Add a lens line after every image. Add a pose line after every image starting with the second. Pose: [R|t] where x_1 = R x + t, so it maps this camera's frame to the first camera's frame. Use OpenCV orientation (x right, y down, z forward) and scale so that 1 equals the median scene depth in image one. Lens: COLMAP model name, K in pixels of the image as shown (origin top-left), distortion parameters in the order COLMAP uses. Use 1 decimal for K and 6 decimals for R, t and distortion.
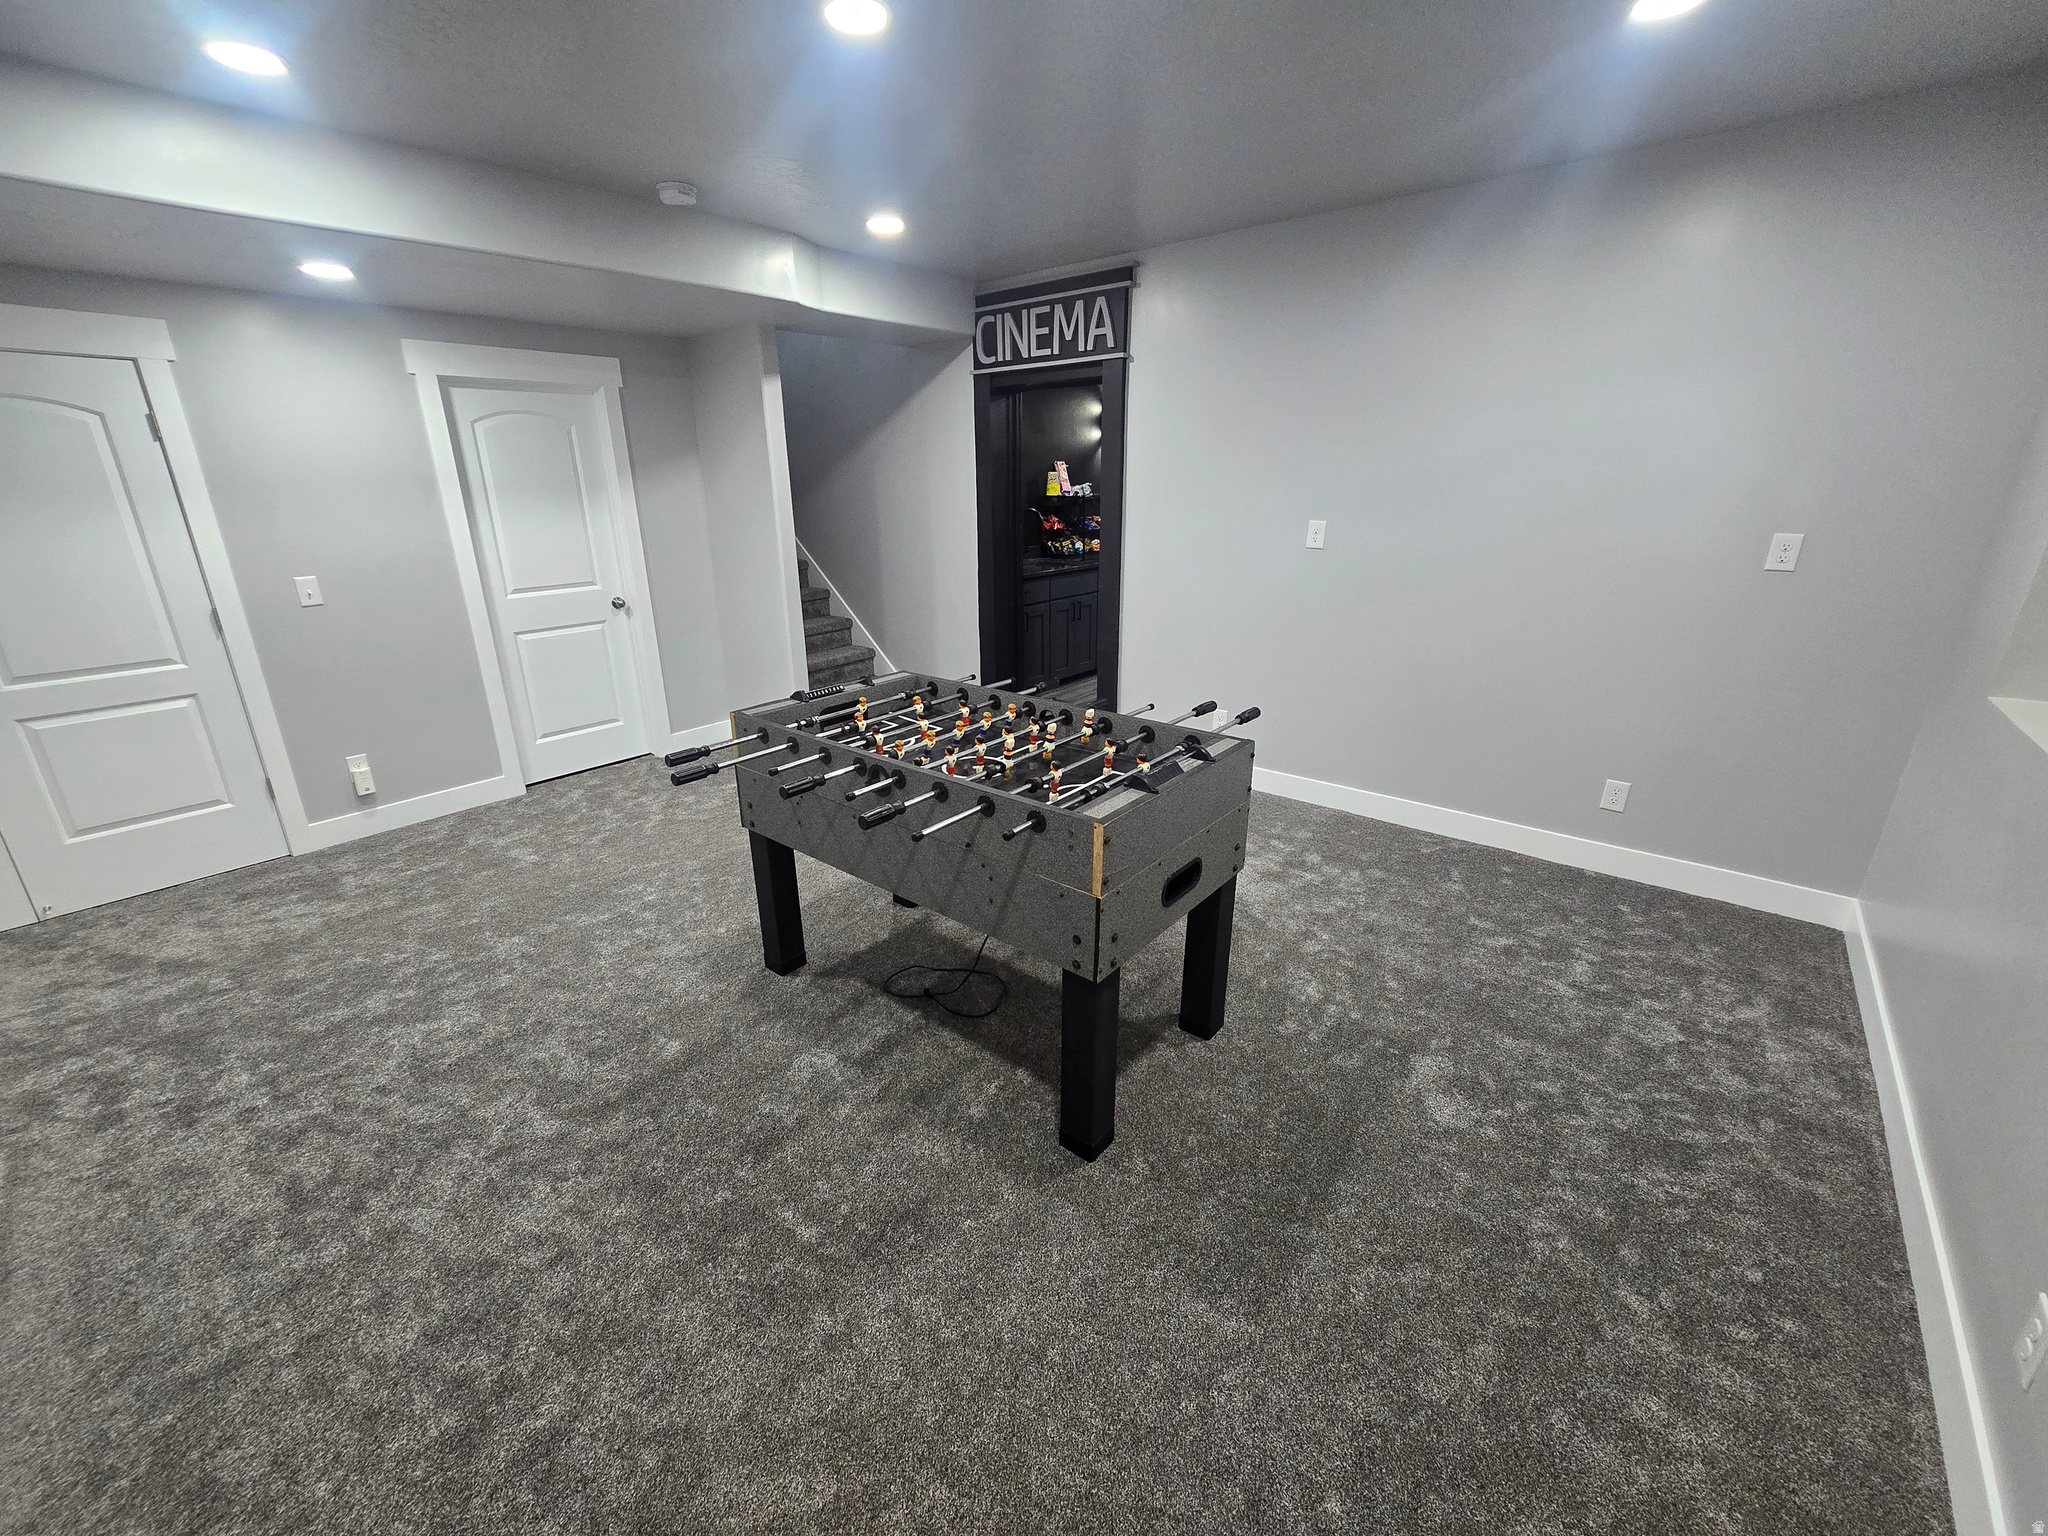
lens RADIAL K [[843.3, 0, 1024.8], [0, 843.3, 771.0], [0, 0, 1]] dist [-0.002063, 0.000008]
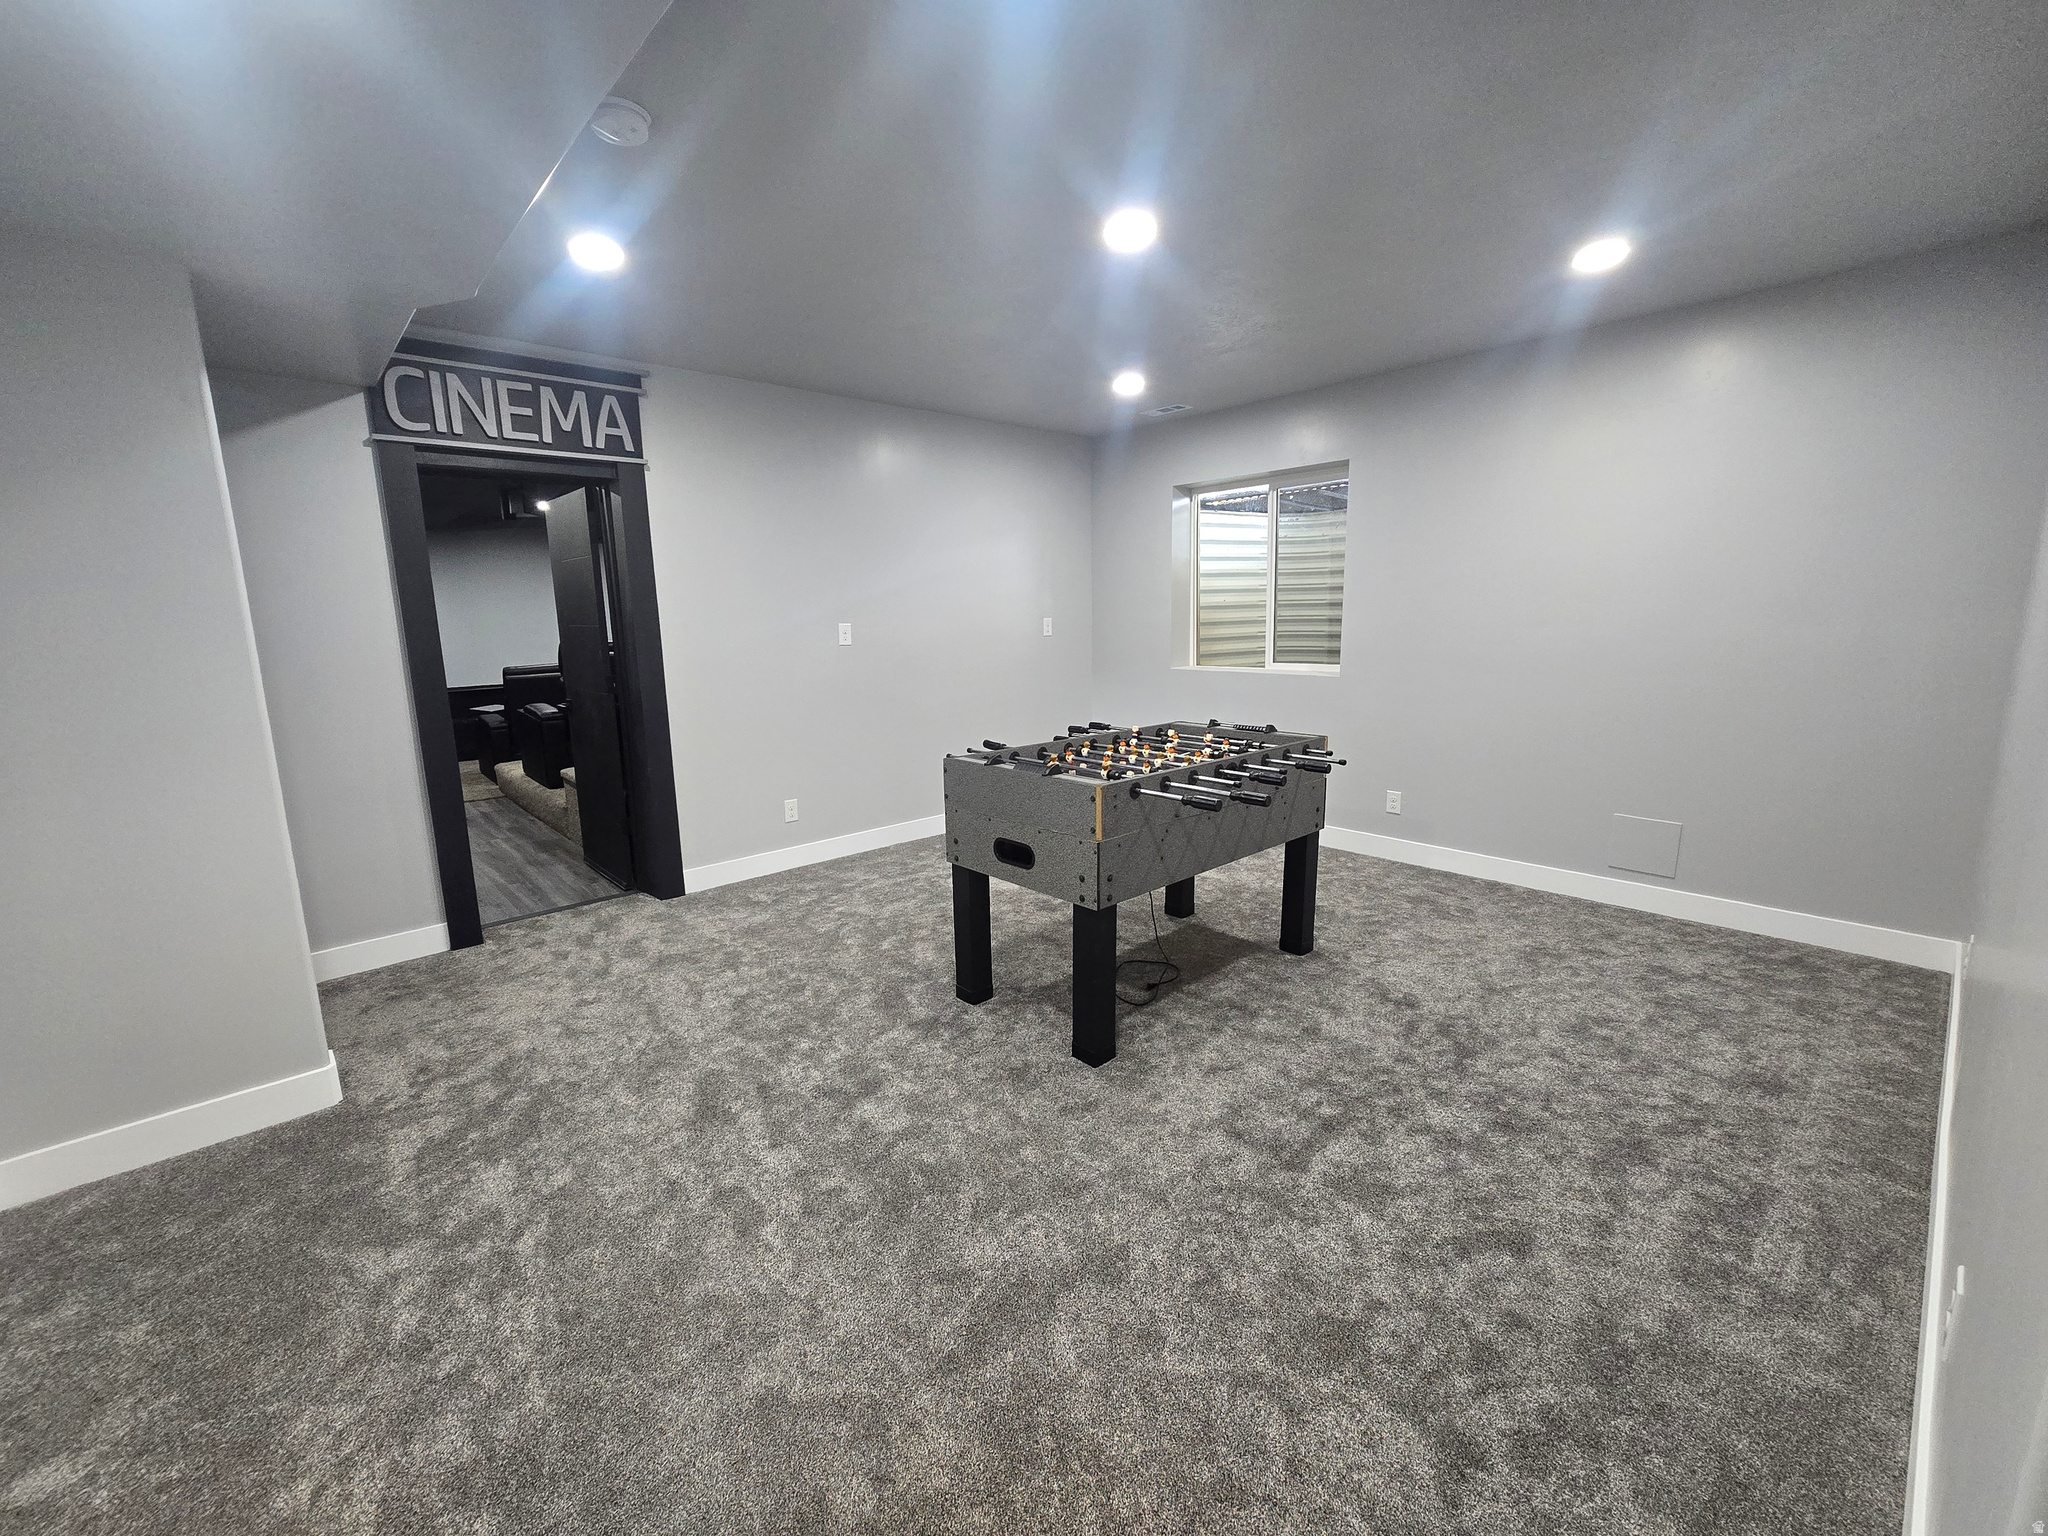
lens RADIAL K [[843.3, 0, 1027.9], [0, 843.3, 765.1], [0, 0, 1]] dist [-0.002063, 0.000008]
pose [[0.151443, -0.168523, 0.973994, -0.763972], [0.337684, 0.934898, 0.109254, -0.129411], [-0.928997, 0.312356, 0.198491, 0.500889]]
